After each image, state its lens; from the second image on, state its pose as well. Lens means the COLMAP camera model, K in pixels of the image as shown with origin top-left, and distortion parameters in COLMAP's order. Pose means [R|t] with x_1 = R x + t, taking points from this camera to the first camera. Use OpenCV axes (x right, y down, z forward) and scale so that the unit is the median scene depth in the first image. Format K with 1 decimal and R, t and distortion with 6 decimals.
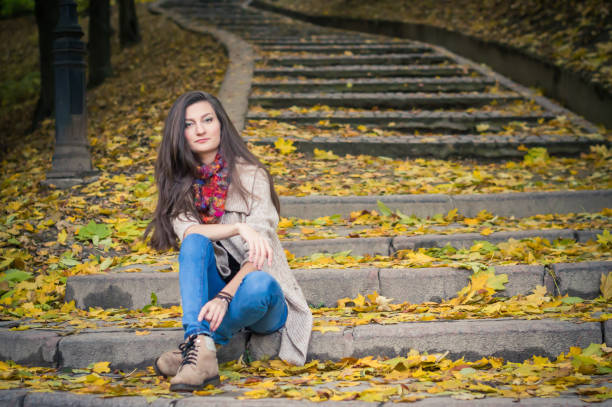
lens RADIAL K [[1598.2, 0, 306.0], [0, 1598.2, 203.5], [0, 0, 1]] dist [0.067198, -0.071785]
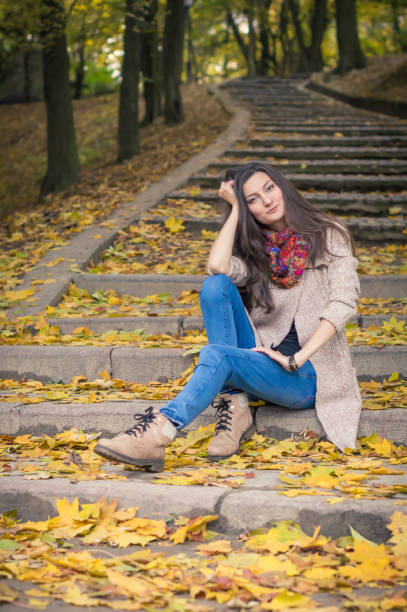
lens RADIAL K [[1534.2, 0, 203.5], [0, 1534.2, 306.0], [0, 0, 1]] dist [0.058110, -0.063250]
pose [[0.990022, 0.026625, -0.138375, 0.142083], [-0.023943, 0.999493, 0.021010, -0.004893], [0.138864, -0.017487, 0.990157, 0.018096]]
